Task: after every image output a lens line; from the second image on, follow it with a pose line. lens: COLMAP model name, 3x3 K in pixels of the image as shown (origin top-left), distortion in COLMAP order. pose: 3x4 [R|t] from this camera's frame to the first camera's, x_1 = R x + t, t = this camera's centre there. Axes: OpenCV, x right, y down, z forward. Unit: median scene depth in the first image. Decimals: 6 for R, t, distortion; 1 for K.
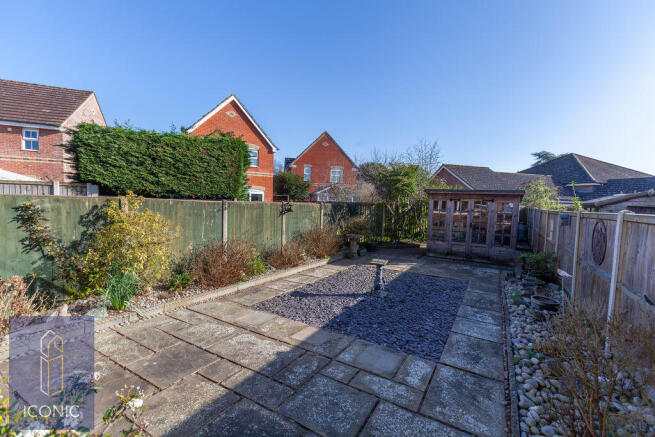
lens RADIAL K [[293.9, 0, 324.4], [0, 293.9, 217.1], [0, 0, 1]] dist [0.001295, 0.002154]
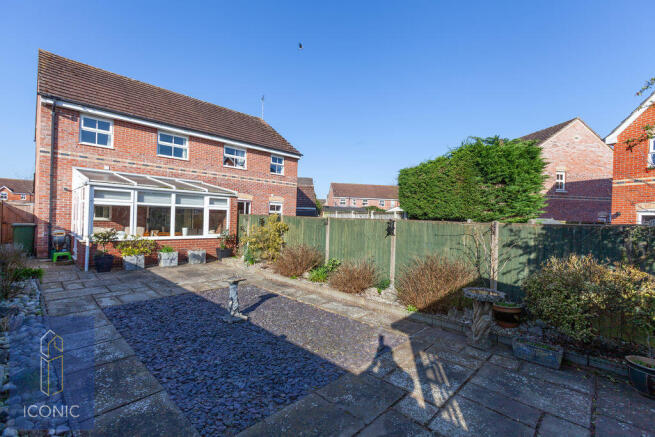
lens RADIAL K [[293.9, 0, 324.5], [0, 293.9, 218.9], [0, 0, 1]] dist [0.001295, 0.002154]
pose [[-0.232550, -0.038562, -0.971820, 1.046813], [-0.097036, 0.995148, -0.016268, -0.030849], [0.967732, 0.090519, -0.235164, 1.585035]]
